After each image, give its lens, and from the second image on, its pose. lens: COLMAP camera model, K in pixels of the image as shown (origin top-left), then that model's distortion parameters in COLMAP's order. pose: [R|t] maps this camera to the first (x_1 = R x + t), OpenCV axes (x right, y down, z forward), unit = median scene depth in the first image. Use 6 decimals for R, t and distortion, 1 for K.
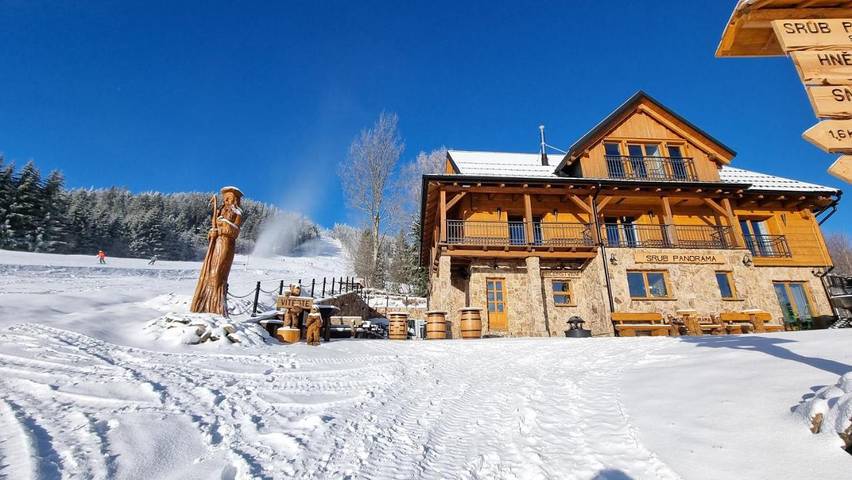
lens RADIAL K [[342.7, 0, 426.0], [0, 342.7, 240.0], [0, 0, 1]] dist [0.015039, 0.000111]
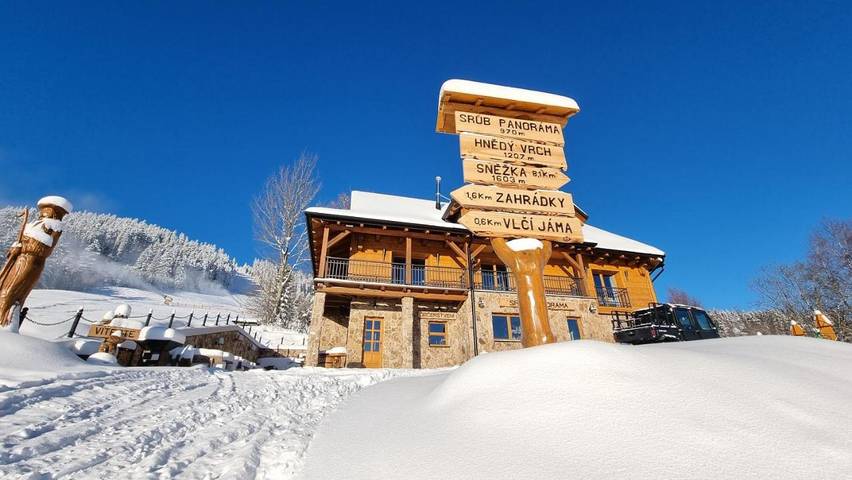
lens RADIAL K [[345.9, 0, 426.0], [0, 345.9, 240.0], [0, 0, 1]] dist [0.000874, 0.000042]
pose [[0.984808, 0.069535, 0.159114, 0.175563], [-0.048430, 0.989949, -0.132873, 0.013402], [-0.166754, 0.123148, 0.978278, -0.059442]]
